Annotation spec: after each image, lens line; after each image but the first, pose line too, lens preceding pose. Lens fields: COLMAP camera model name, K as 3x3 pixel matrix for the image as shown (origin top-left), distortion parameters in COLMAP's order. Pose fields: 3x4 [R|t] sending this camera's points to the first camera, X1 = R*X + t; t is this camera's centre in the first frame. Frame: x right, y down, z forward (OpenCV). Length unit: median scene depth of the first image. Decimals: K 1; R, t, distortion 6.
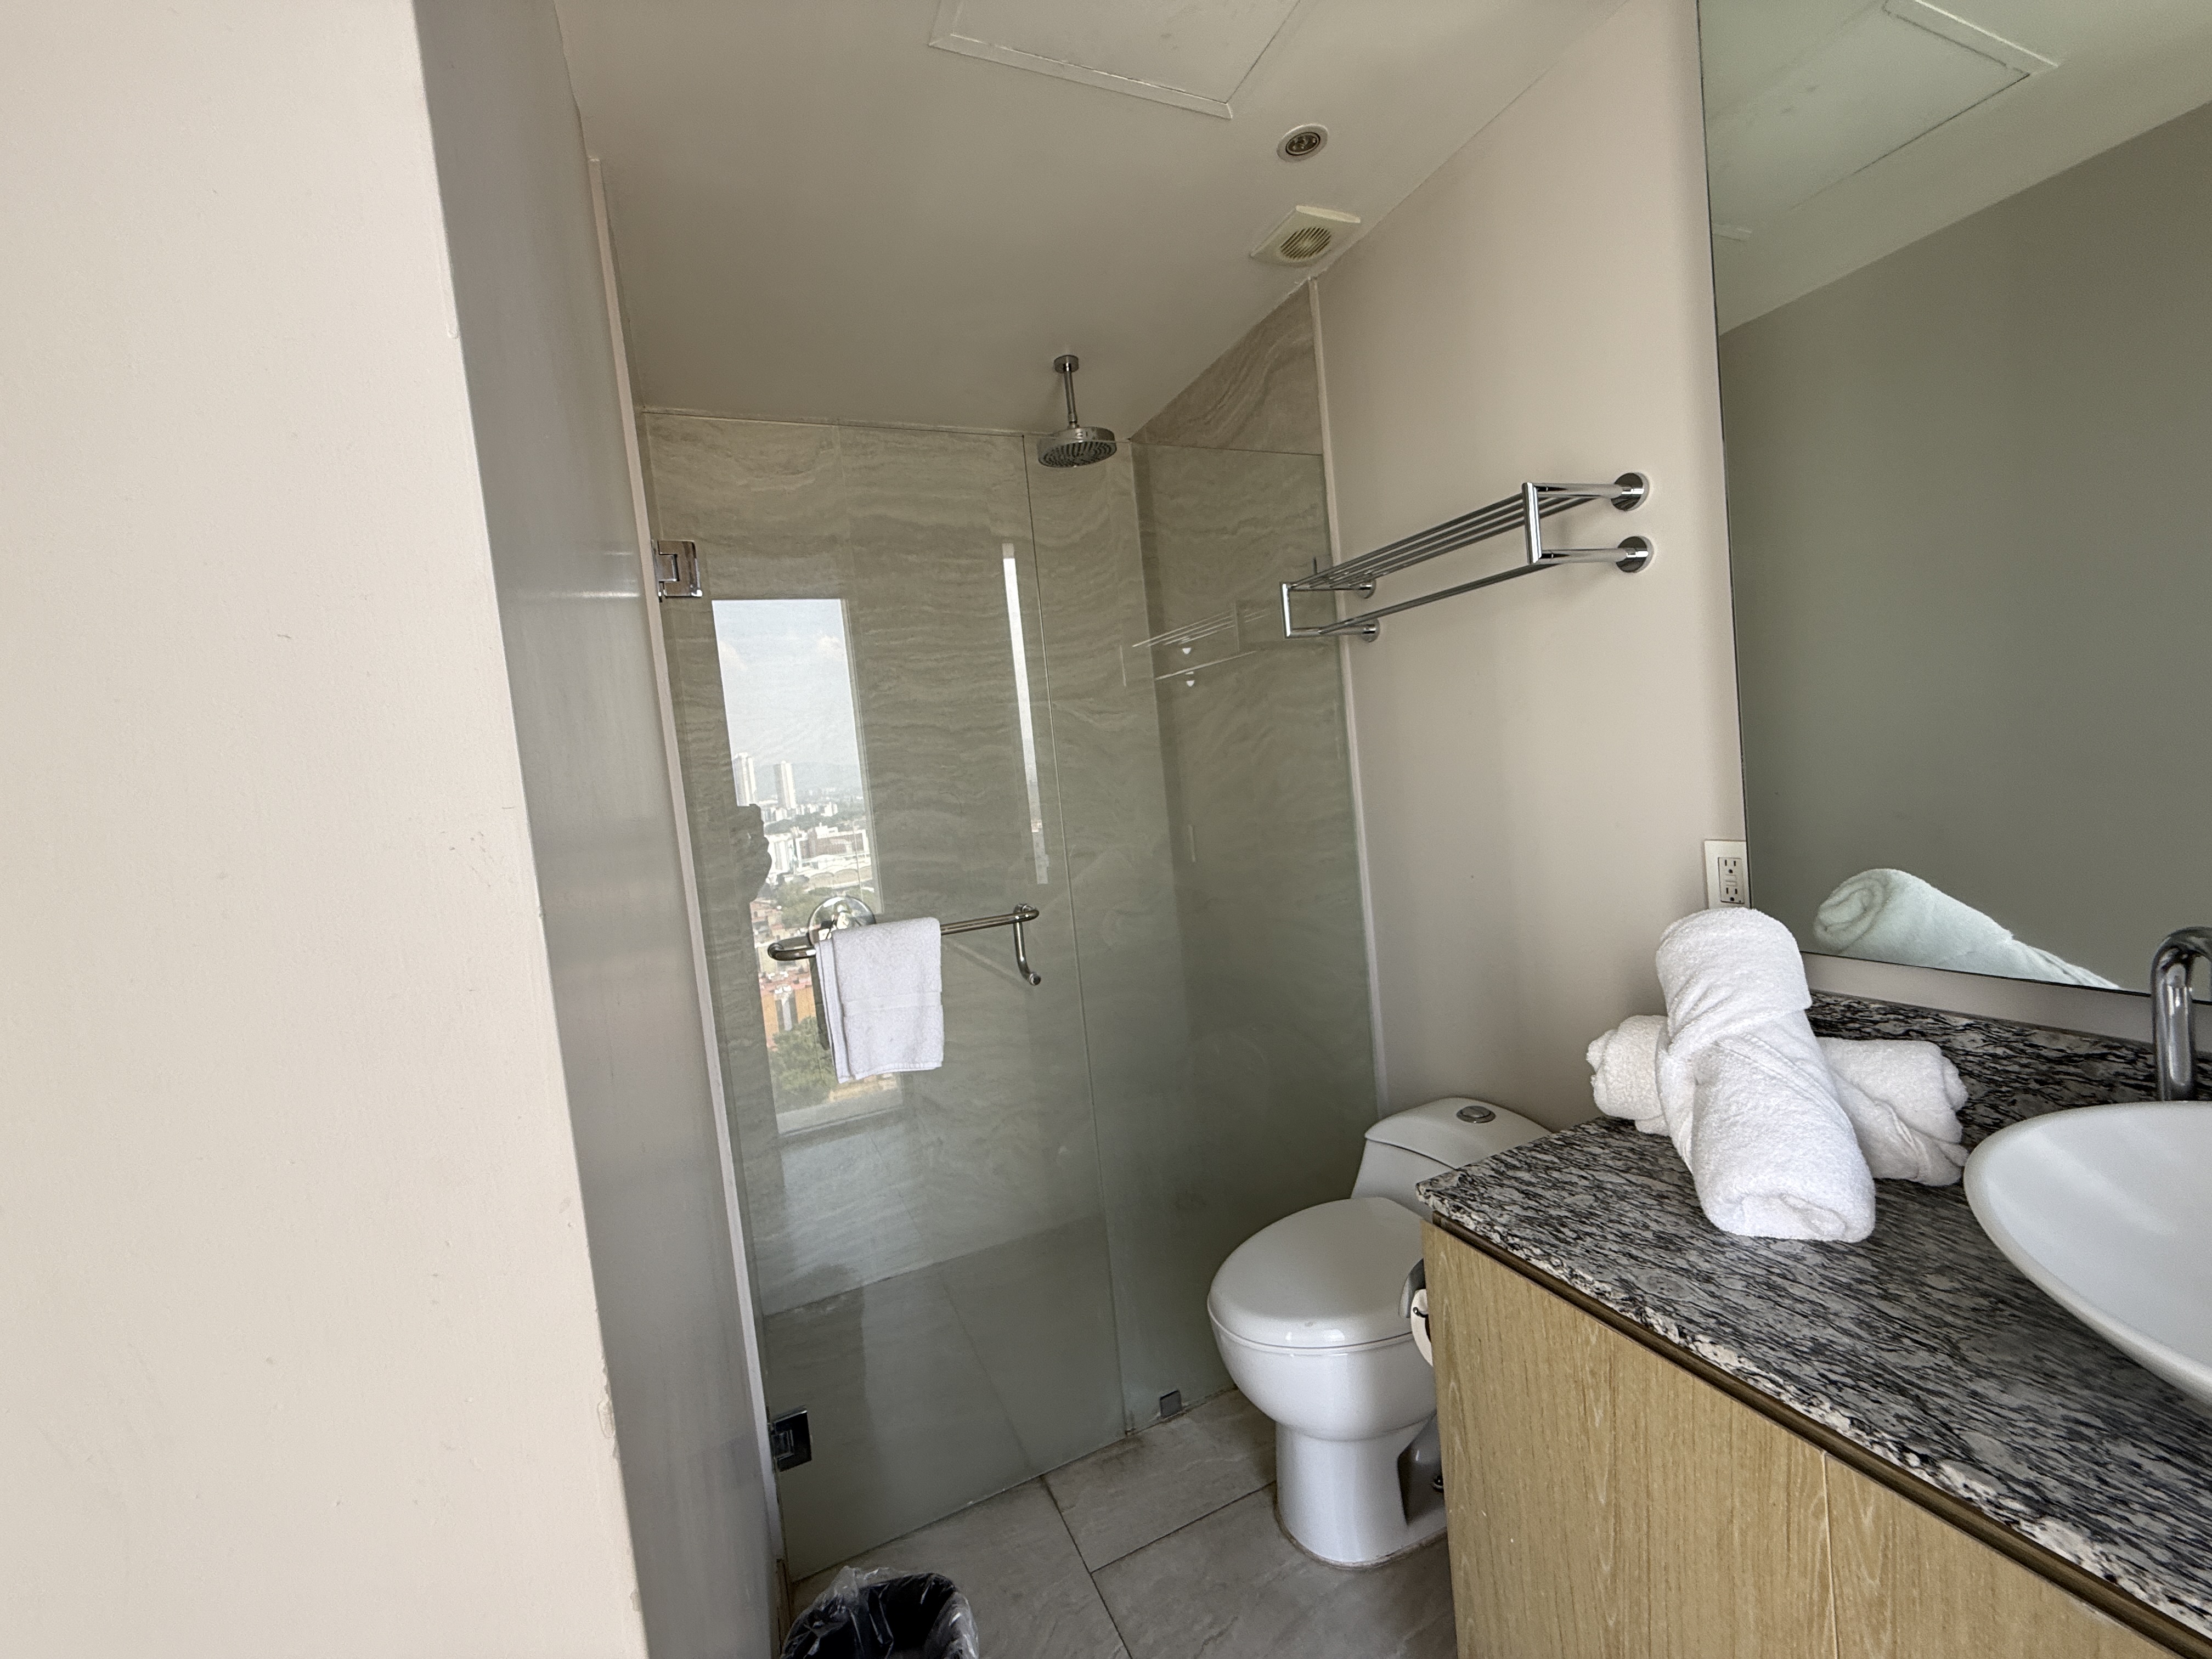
lens RADIAL K [[887.0, 0, 1112.1], [0, 887.0, 824.5], [0, 0, 1]] dist [-0.007350, 0.000201]
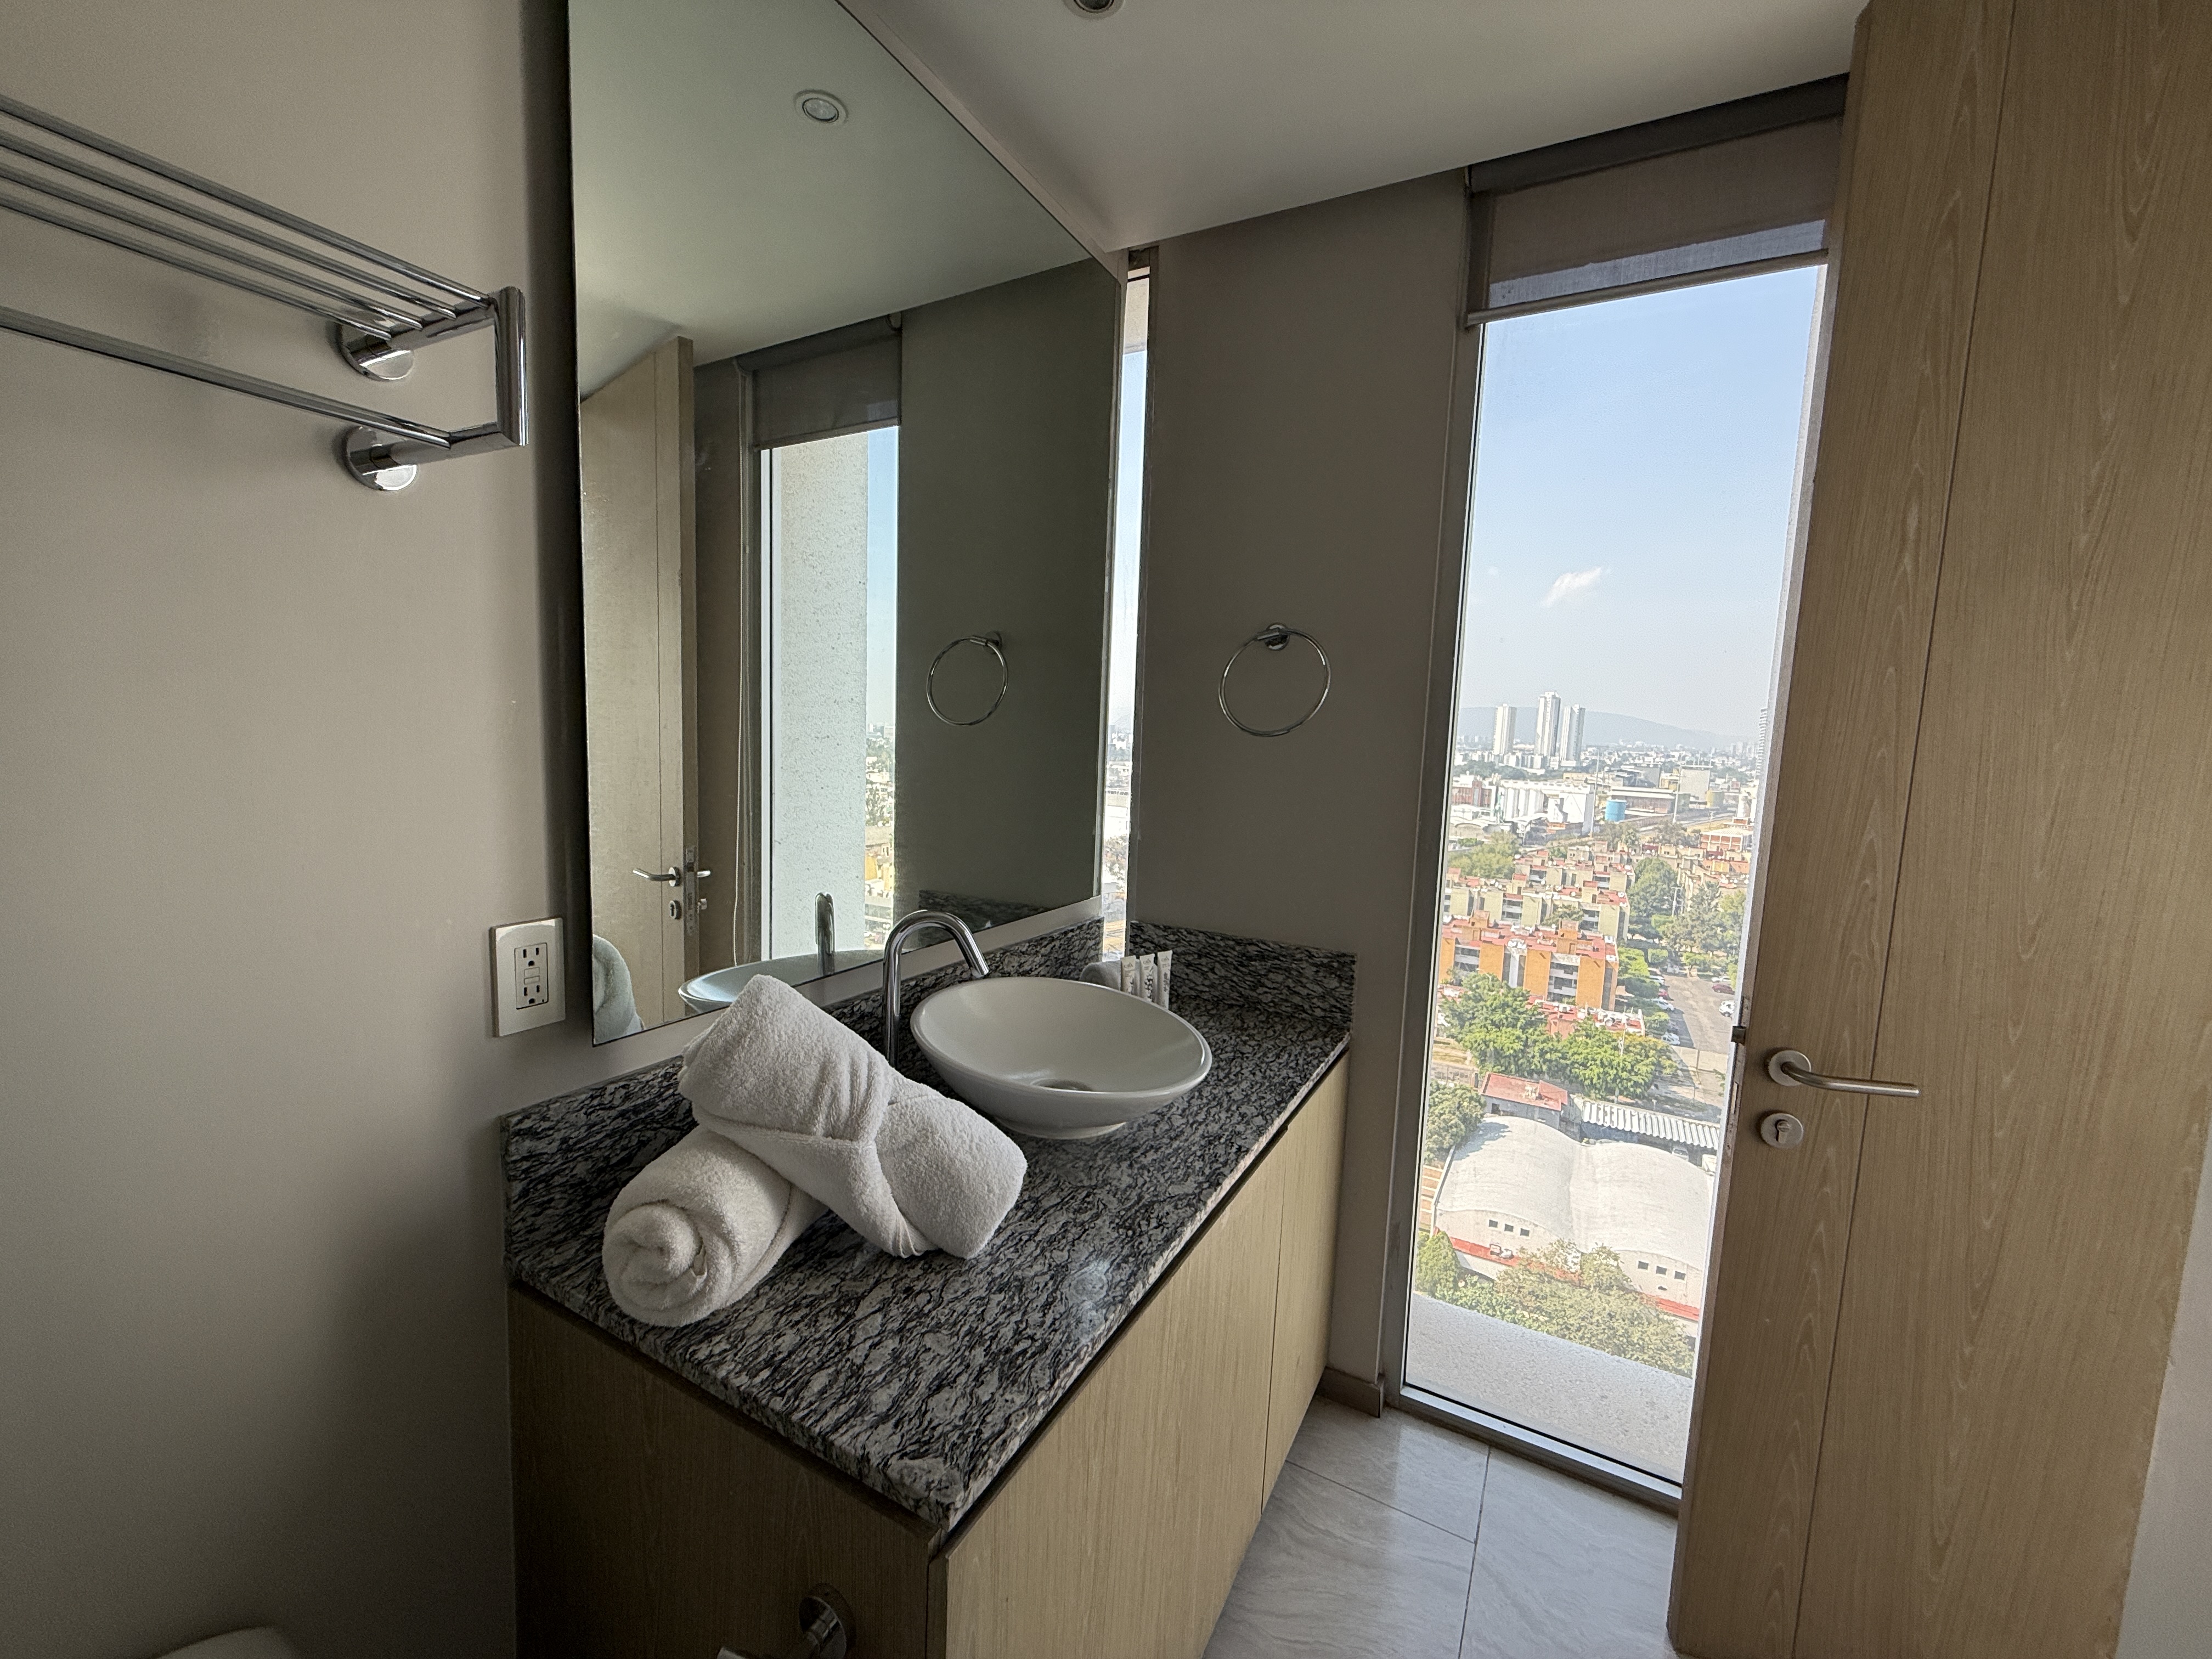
lens RADIAL K [[887.0, 0, 1097.7], [0, 887.0, 842.5], [0, 0, 1]] dist [-0.007350, 0.000201]
pose [[-0.603274, -0.018316, 0.797324, -0.198369], [0.070920, 0.994544, 0.076505, -0.085104], [-0.794375, 0.102700, -0.598683, 1.324326]]
